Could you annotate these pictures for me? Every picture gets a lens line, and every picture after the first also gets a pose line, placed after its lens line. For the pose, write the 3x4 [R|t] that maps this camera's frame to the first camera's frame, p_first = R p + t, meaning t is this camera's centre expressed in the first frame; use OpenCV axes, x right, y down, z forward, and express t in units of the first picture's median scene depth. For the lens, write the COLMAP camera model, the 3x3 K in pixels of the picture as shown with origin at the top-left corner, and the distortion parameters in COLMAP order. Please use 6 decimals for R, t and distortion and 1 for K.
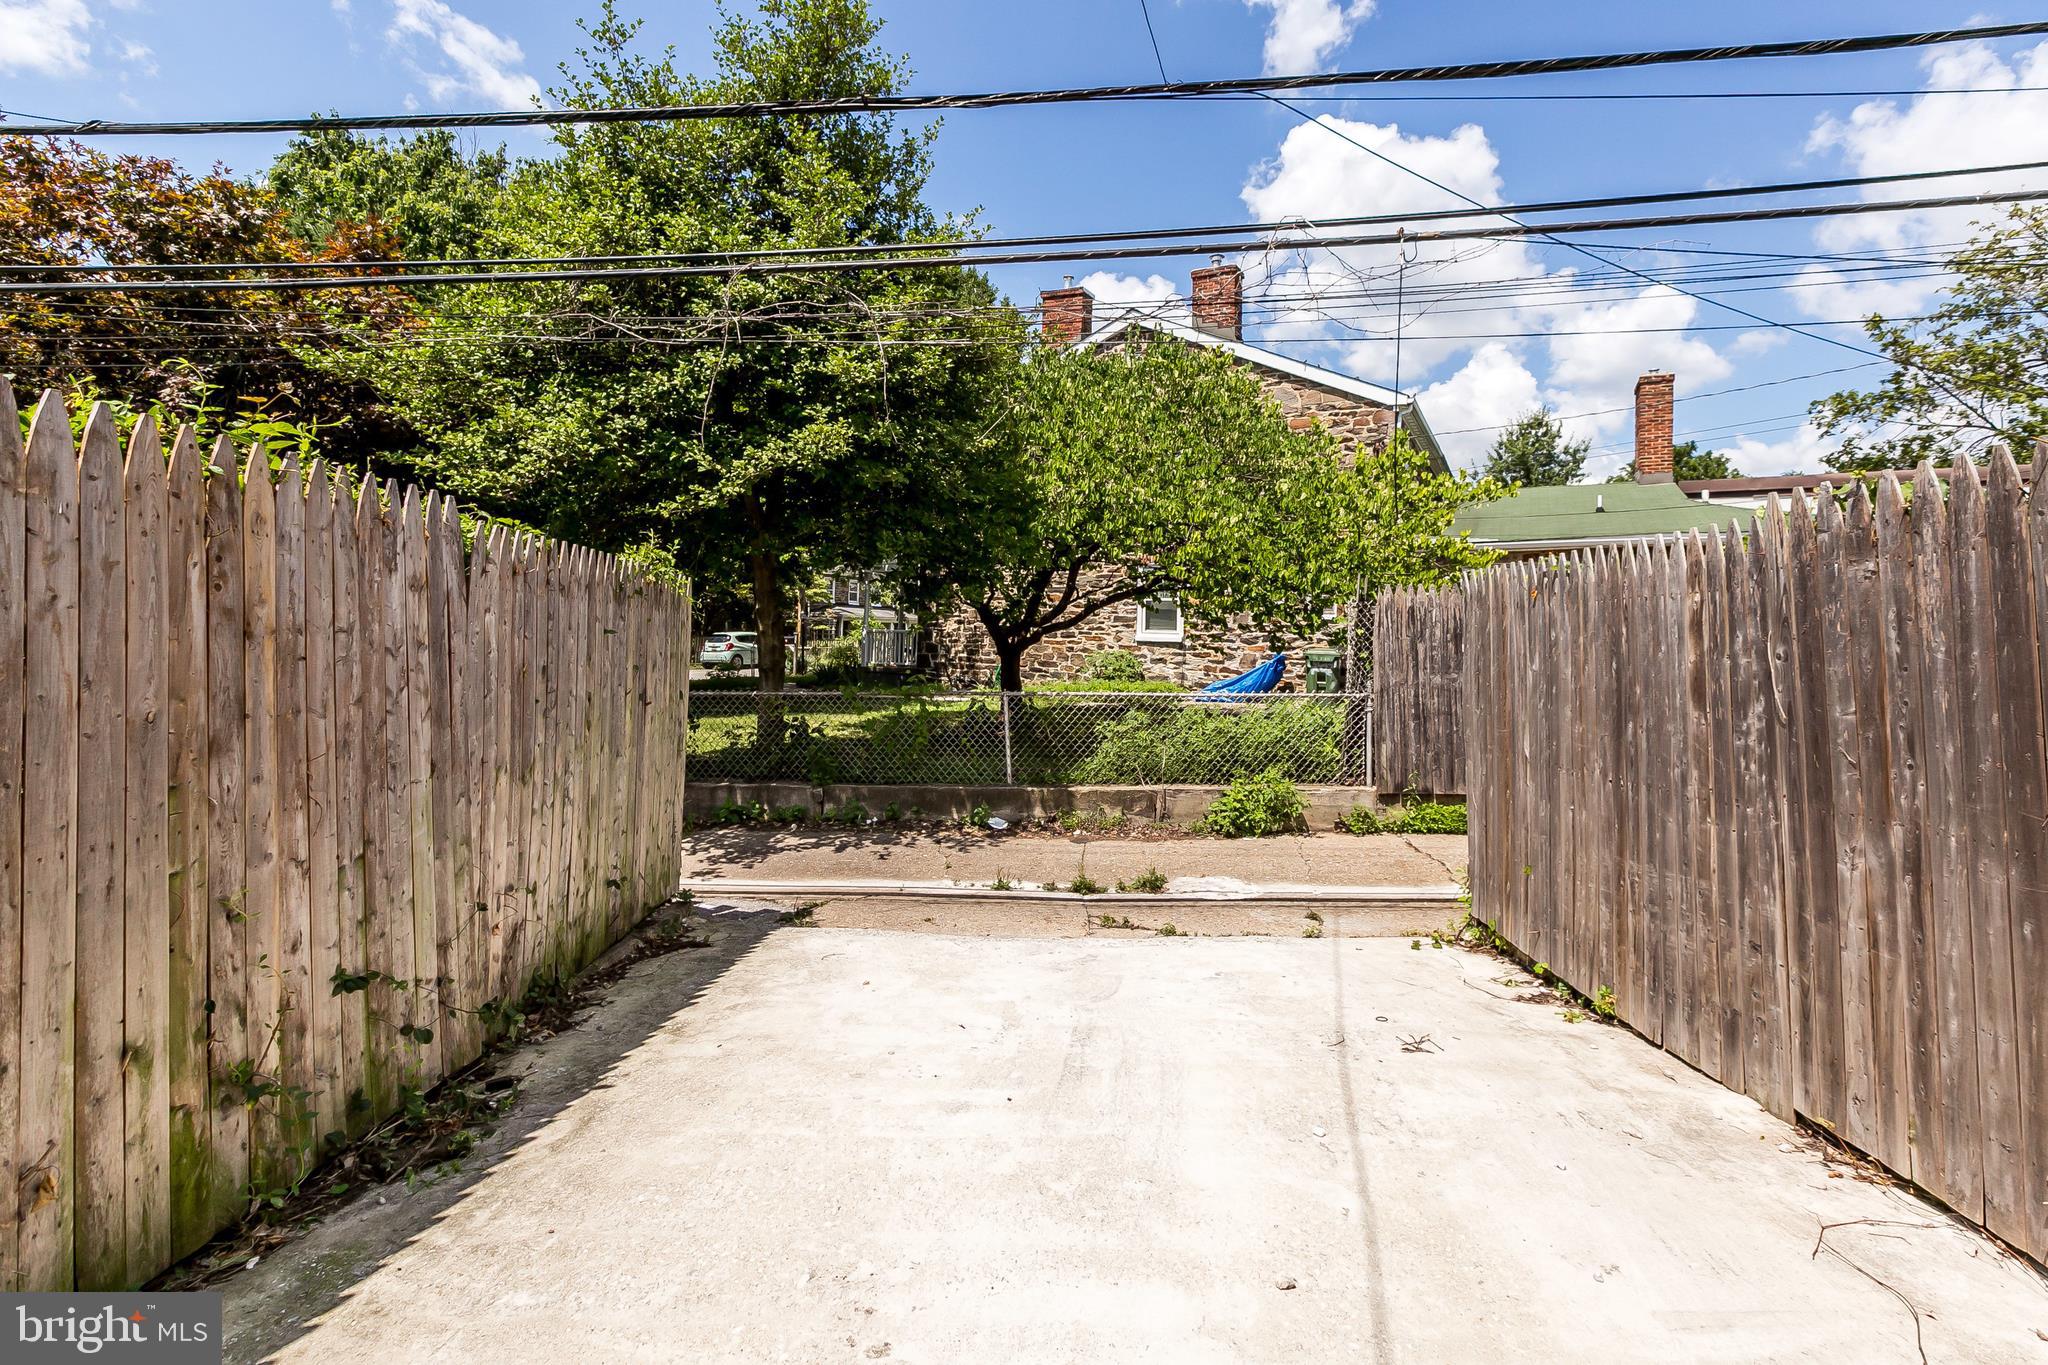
lens RADIAL K [[916.4, 0, 1023.7], [0, 916.4, 617.7], [0, 0, 1]] dist [0.000664, 0.000213]
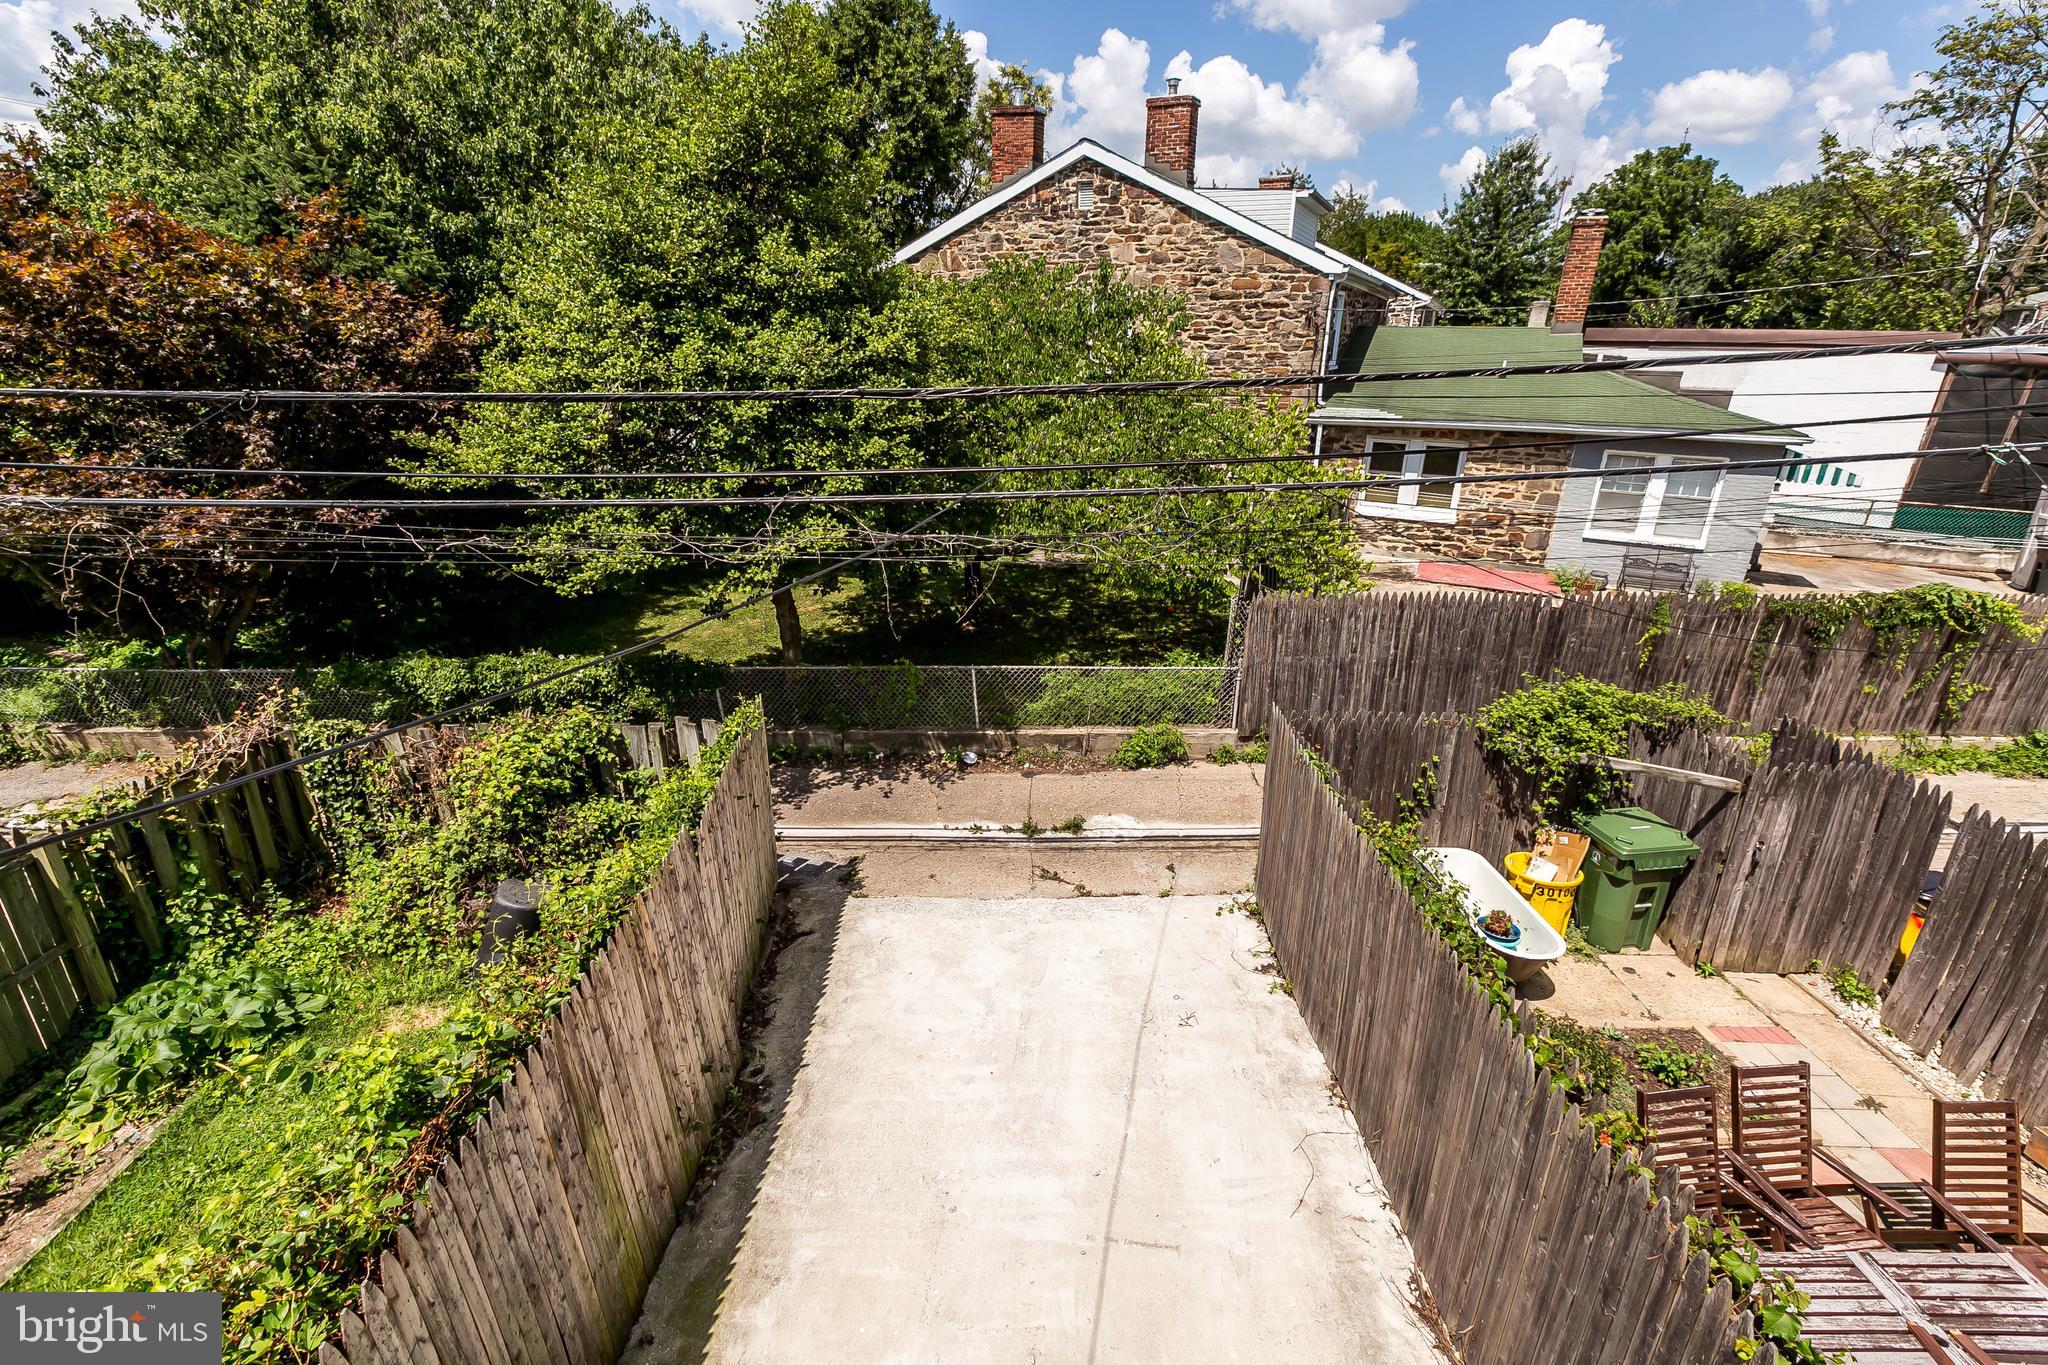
lens RADIAL K [[873.4, 0, 1017.7], [0, 873.4, 696.4], [0, 0, 1]] dist [0.002103, -0.000148]
pose [[0.999021, -0.022852, 0.037870, -0.004478], [0.006463, 0.922420, 0.386135, -0.426233], [-0.043756, -0.385512, 0.921665, -0.227079]]
